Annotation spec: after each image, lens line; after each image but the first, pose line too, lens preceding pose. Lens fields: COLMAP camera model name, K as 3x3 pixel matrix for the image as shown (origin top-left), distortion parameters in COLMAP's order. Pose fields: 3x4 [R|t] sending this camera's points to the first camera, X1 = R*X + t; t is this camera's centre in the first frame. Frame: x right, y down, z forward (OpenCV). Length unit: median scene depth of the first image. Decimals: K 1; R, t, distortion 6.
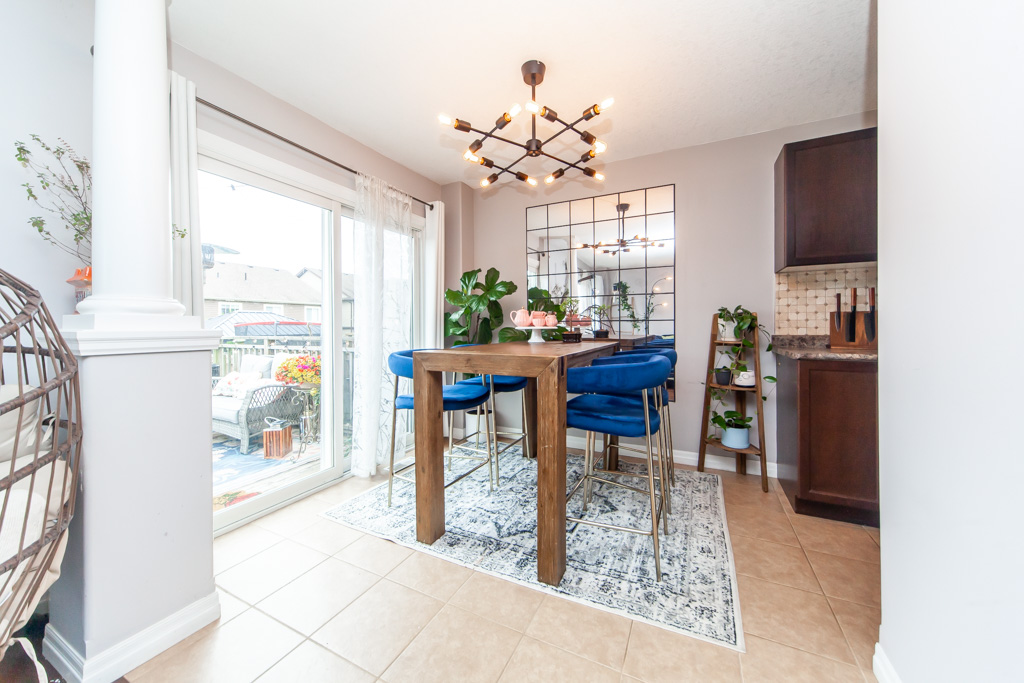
lens RADIAL K [[359.5, 0, 522.6], [0, 359.5, 328.5], [0, 0, 1]] dist [0.001717, 0.000151]
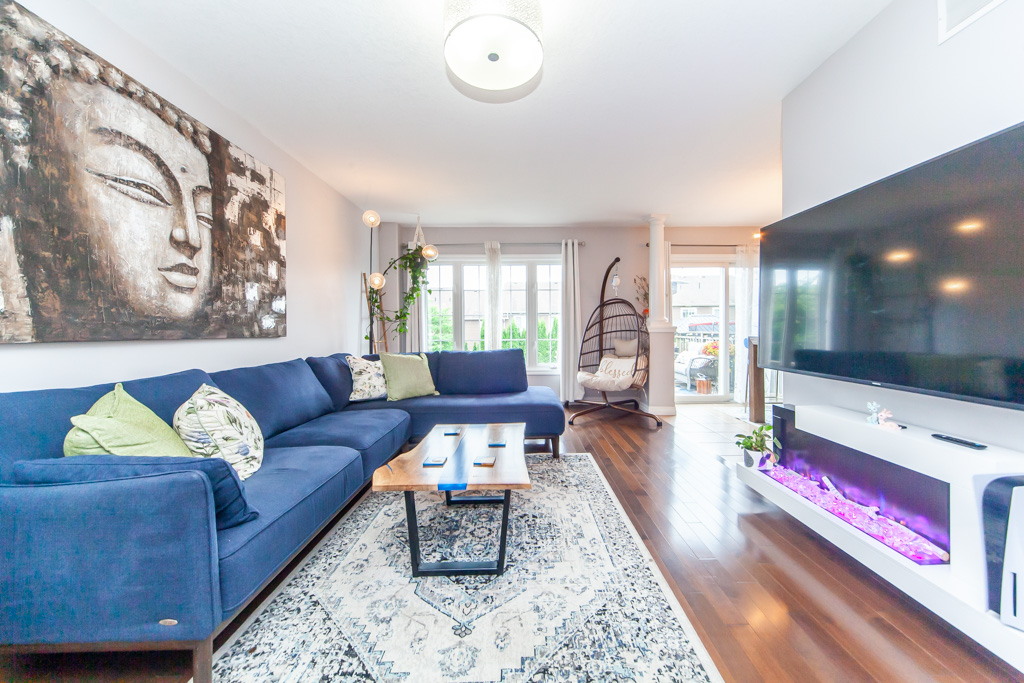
lens RADIAL K [[360.6, 0, 524.1], [0, 360.6, 332.2], [0, 0, 1]] dist [0.001806, -0.000307]
pose [[0.443441, 0.010347, -0.896244, 0.846774], [0.001487, 0.999923, 0.012280, 0.006660], [0.896302, -0.006779, 0.443391, -0.967307]]
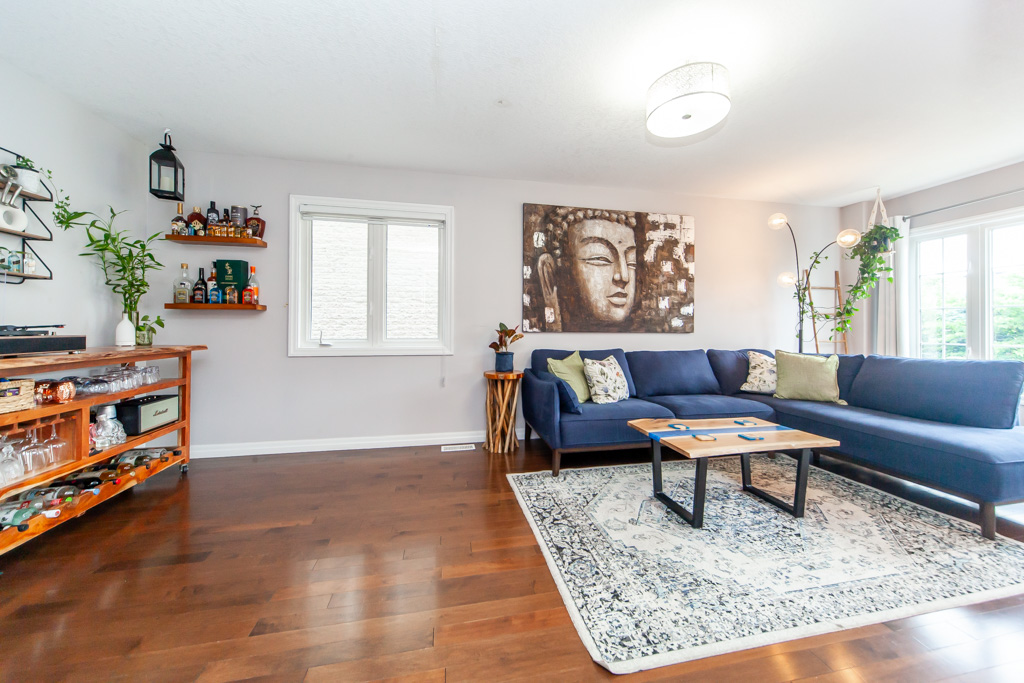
lens RADIAL K [[372.8, 0, 523.8], [0, 372.8, 326.5], [0, 0, 1]] dist [0.001103, 0.000102]
pose [[-0.793768, 0.001278, -0.608219, 1.055616], [0.000487, 0.999999, 0.001465, 0.004047], [0.608220, 0.000866, -0.793768, -0.279208]]
